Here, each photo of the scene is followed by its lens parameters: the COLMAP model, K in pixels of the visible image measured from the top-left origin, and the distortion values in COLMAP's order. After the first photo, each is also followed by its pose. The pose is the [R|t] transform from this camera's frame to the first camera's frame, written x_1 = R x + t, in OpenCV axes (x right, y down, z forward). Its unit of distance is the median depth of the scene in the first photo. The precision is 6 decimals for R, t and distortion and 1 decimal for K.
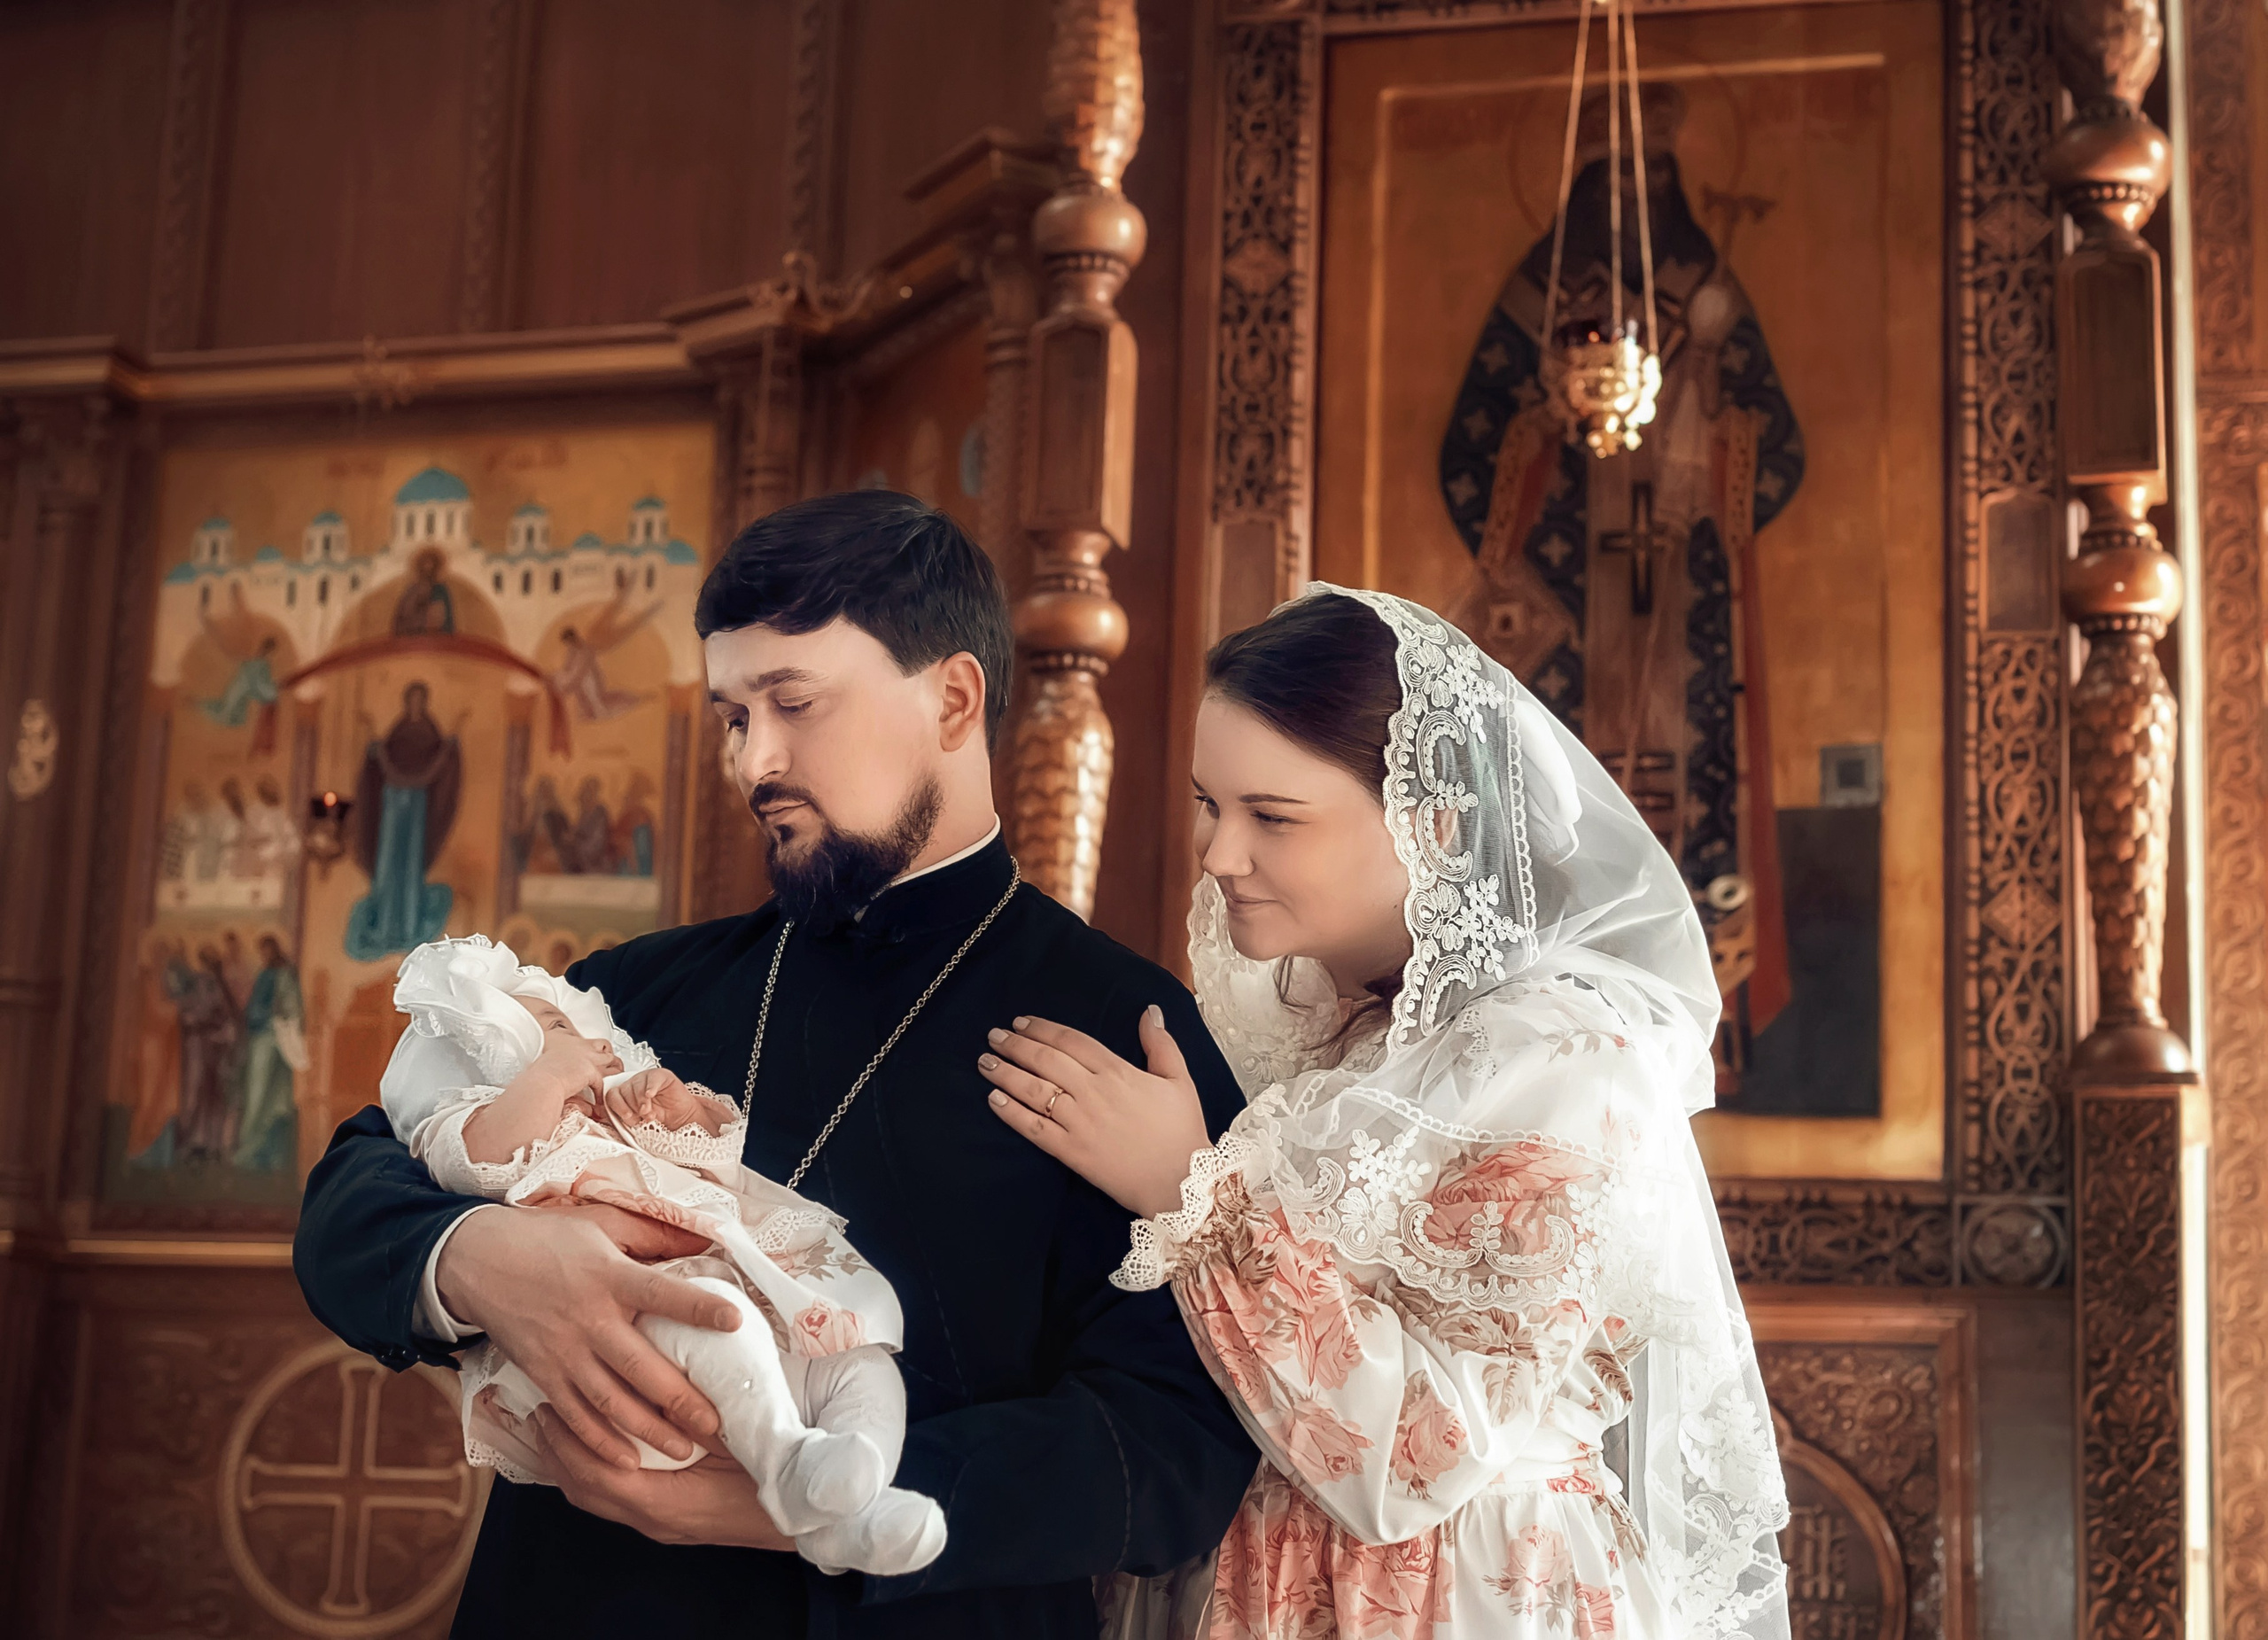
lens RADIAL K [[3823.2, 0, 1134.0], [0, 3823.2, 820.0], [0, 0, 1]] dist [0.022113, -0.026833]
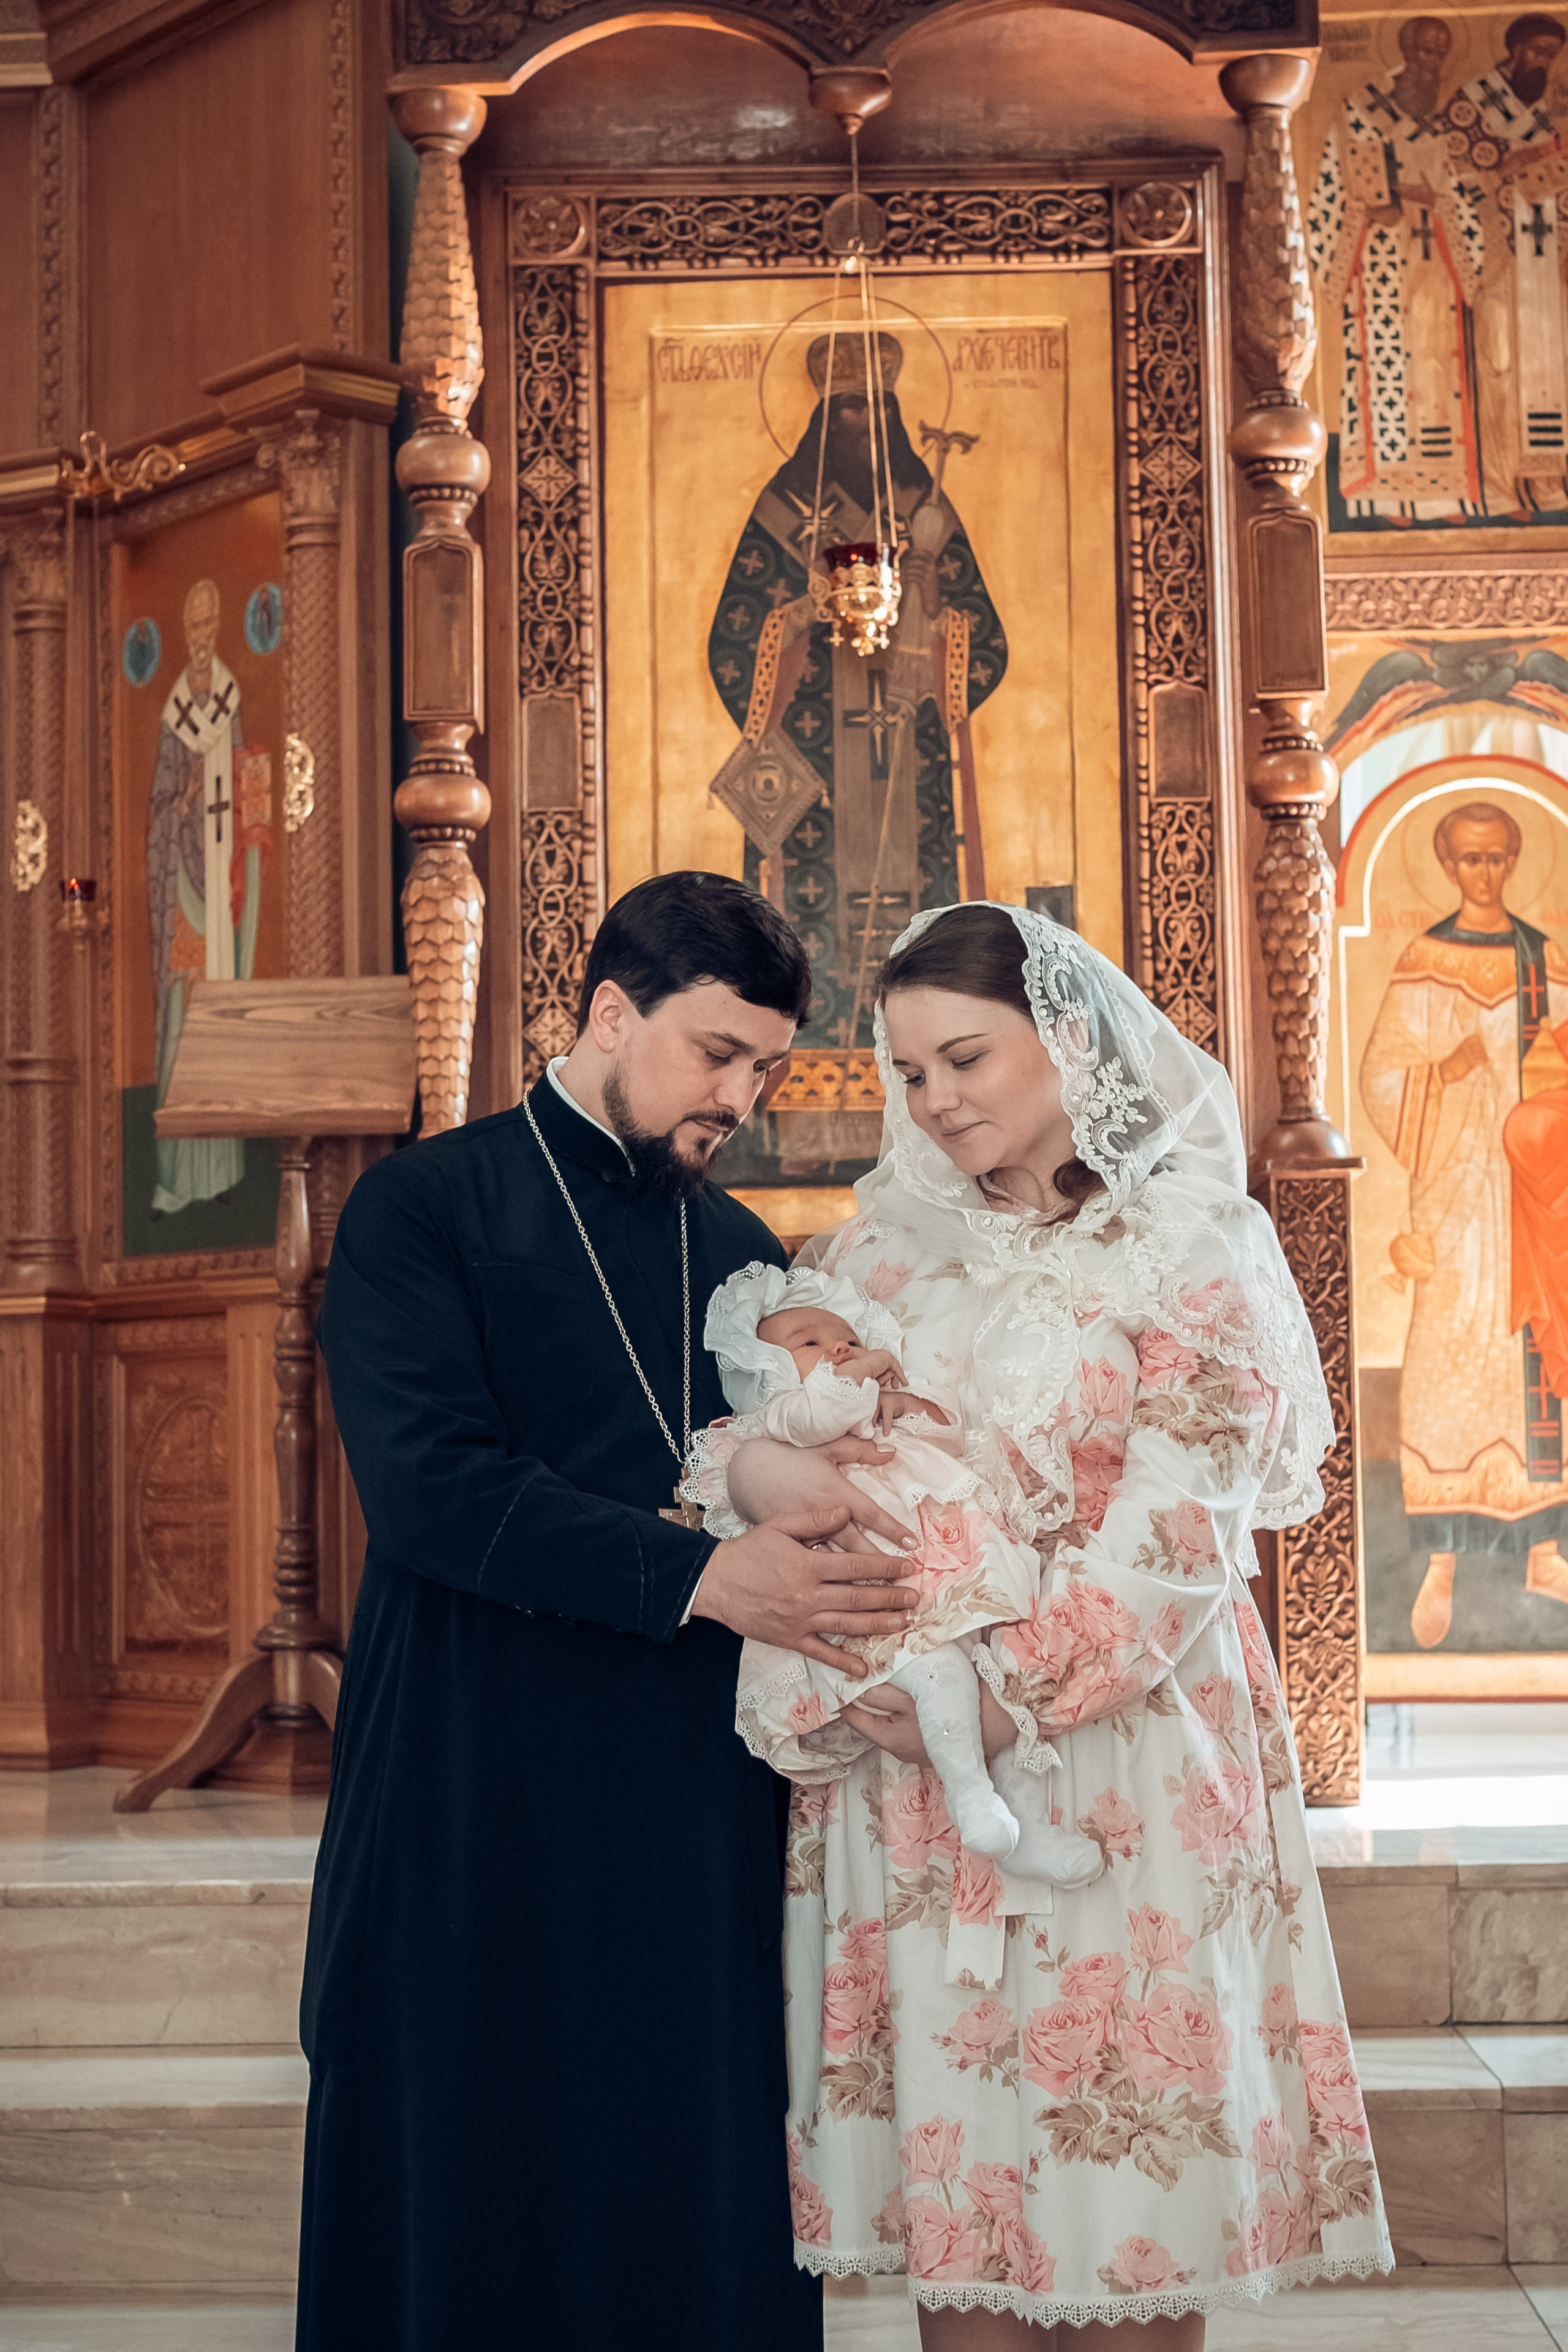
lens RADIAL K [[3698.6, 0, 784.0], [0, 3698.6, 1176.0], [0, 0, 1]] dist [-0.003333, 0.092685]
pose [[0.970811, -0.032081, 0.237693, -0.186862], [0.005229, 0.993610, 0.112750, -0.062055], [-0.239791, -0.108216, 0.964774, -0.157366]]
